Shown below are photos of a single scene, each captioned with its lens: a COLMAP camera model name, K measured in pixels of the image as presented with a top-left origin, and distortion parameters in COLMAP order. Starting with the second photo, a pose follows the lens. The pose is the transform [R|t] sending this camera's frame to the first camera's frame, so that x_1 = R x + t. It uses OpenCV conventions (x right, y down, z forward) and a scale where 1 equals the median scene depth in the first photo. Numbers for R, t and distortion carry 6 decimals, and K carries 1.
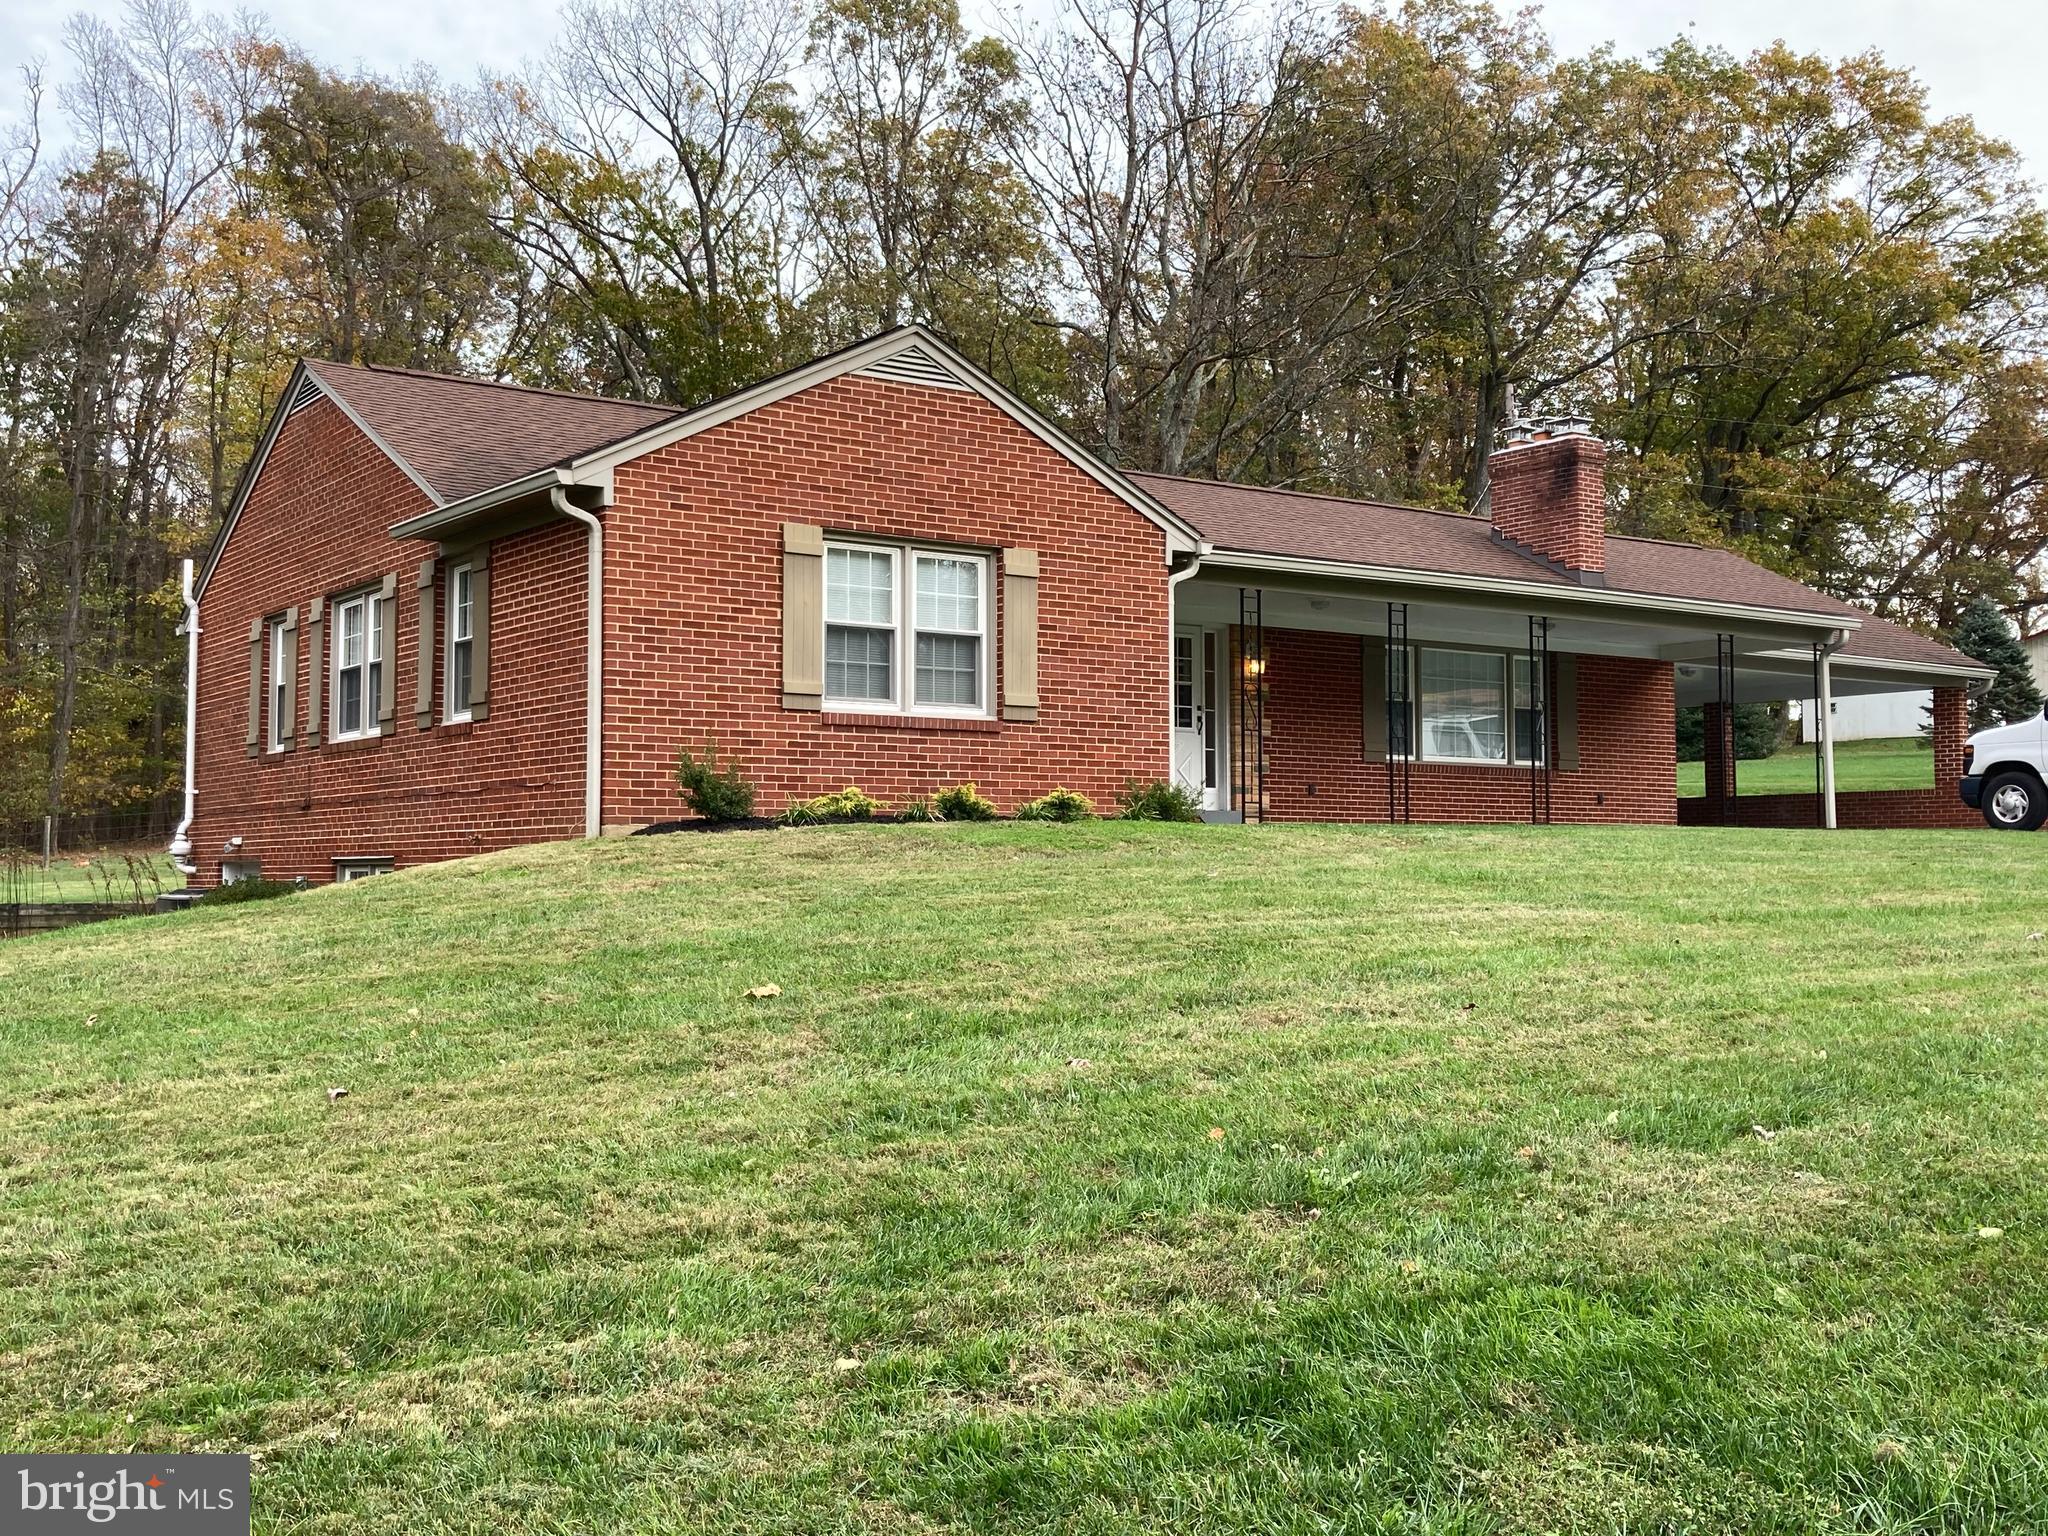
lens RADIAL K [[2108.1, 0, 1024.0], [0, 2108.1, 768.0], [0, 0, 1]] dist [0.149292, -0.395235]
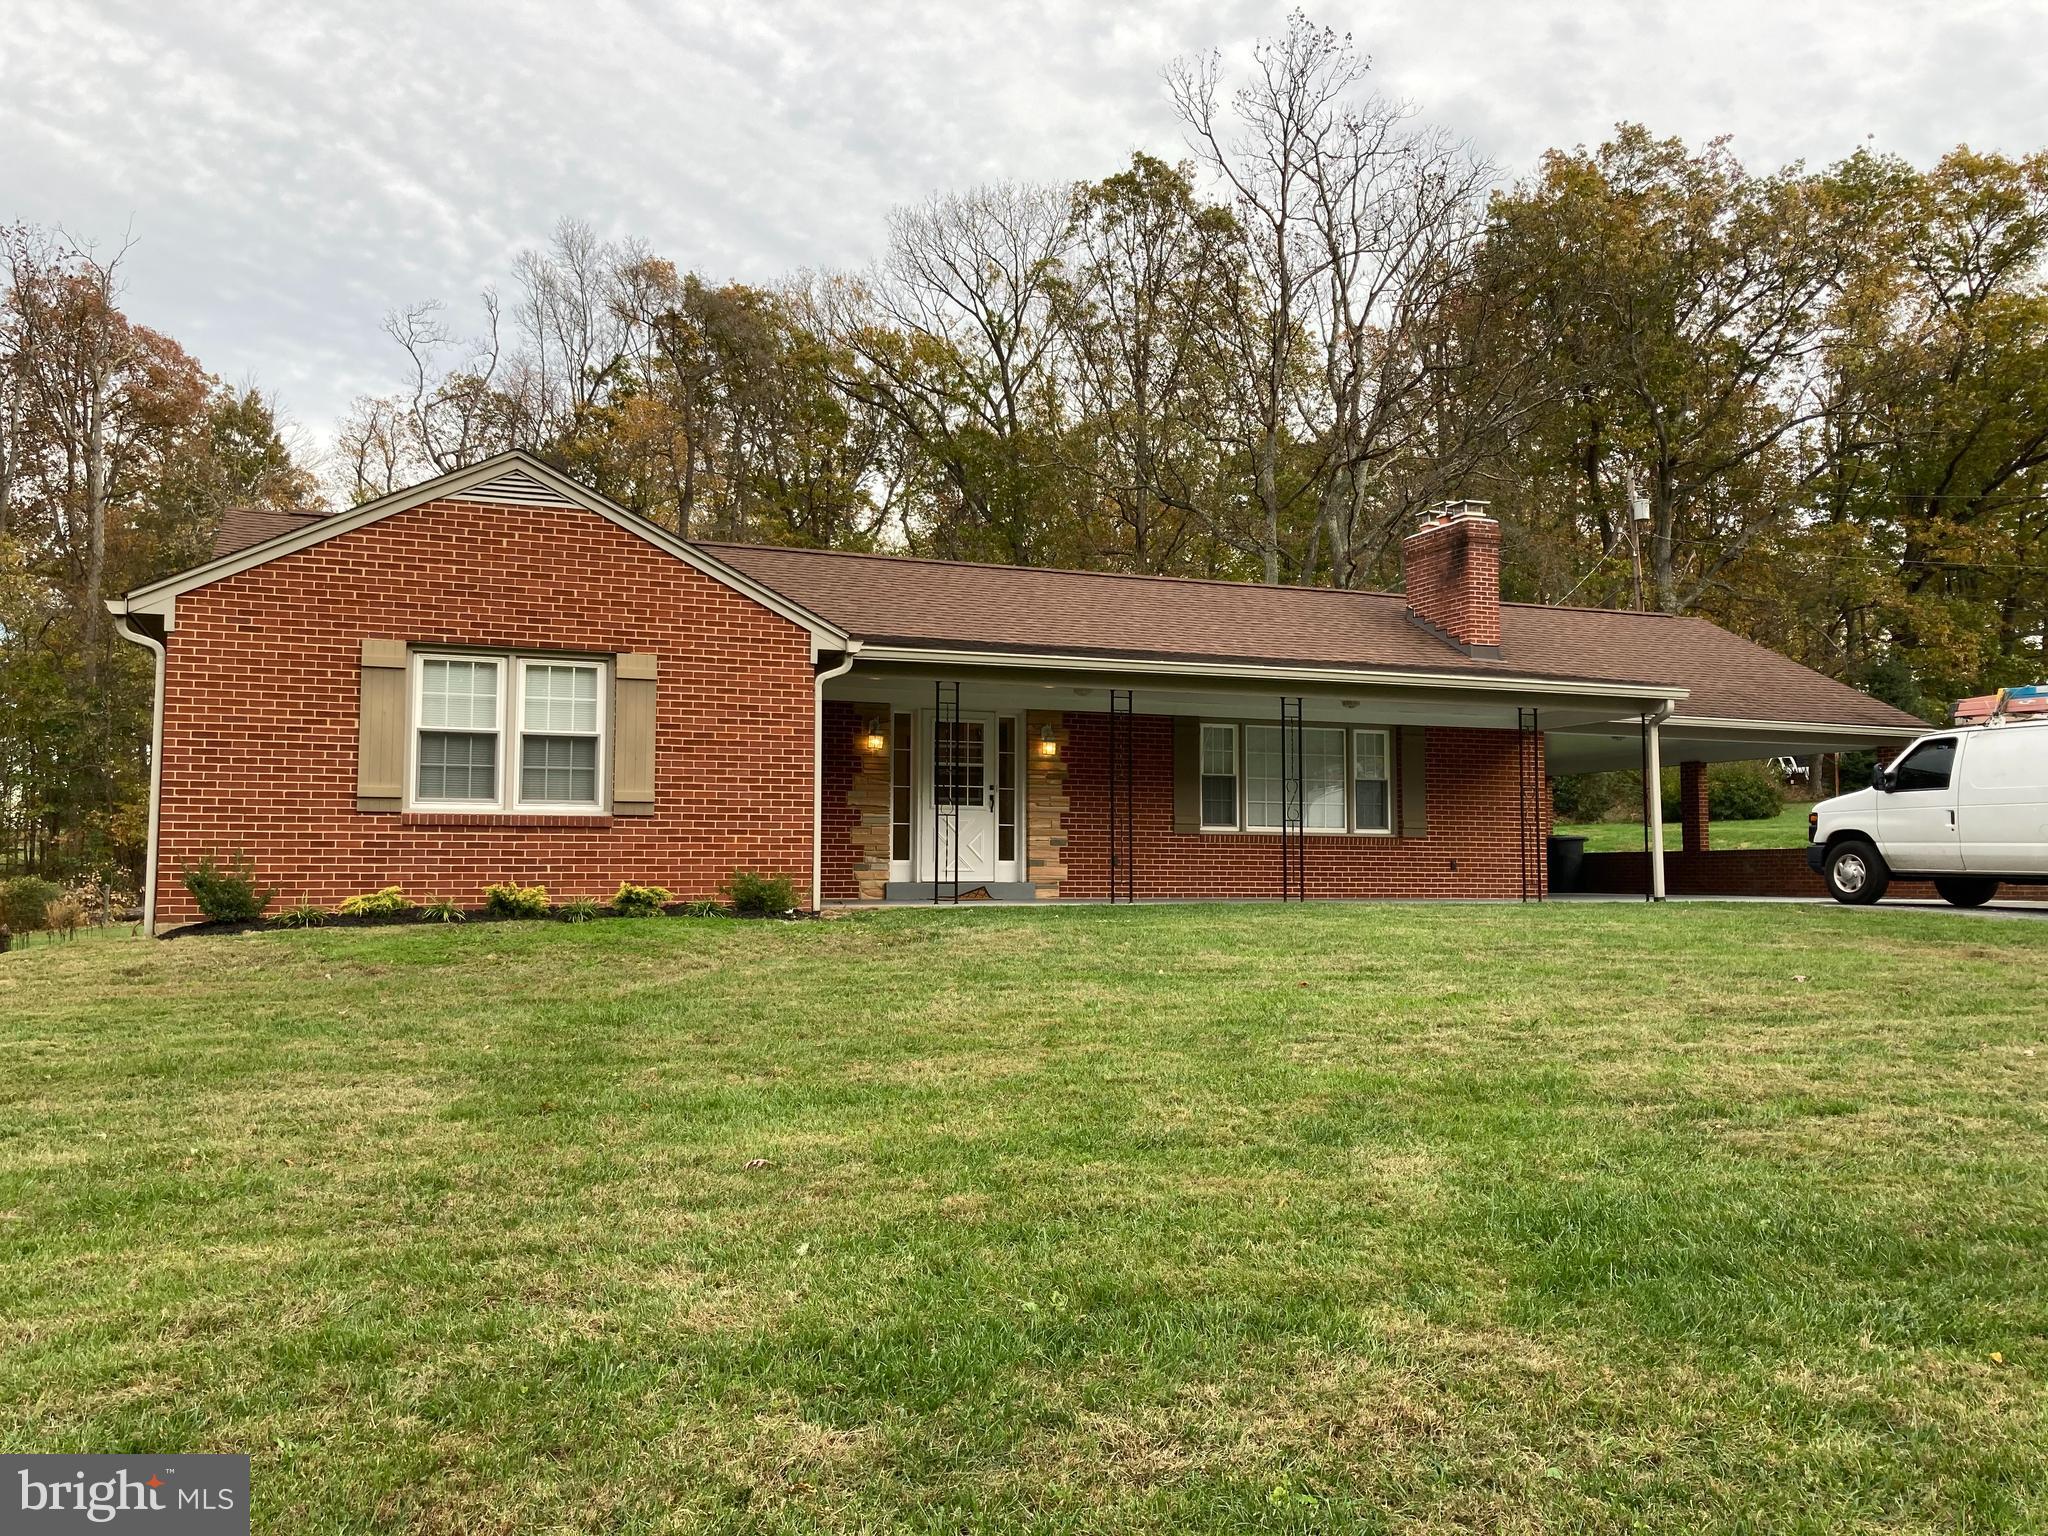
lens RADIAL K [[1669.0, 0, 1024.0], [0, 1669.0, 768.0], [0, 0, 1]] dist [0.031153, -0.036592]
pose [[0.972115, -0.013437, -0.234121, 0.281985], [0.009172, 0.999772, -0.019294, -0.020786], [0.234327, 0.016608, 0.972016, 0.169162]]
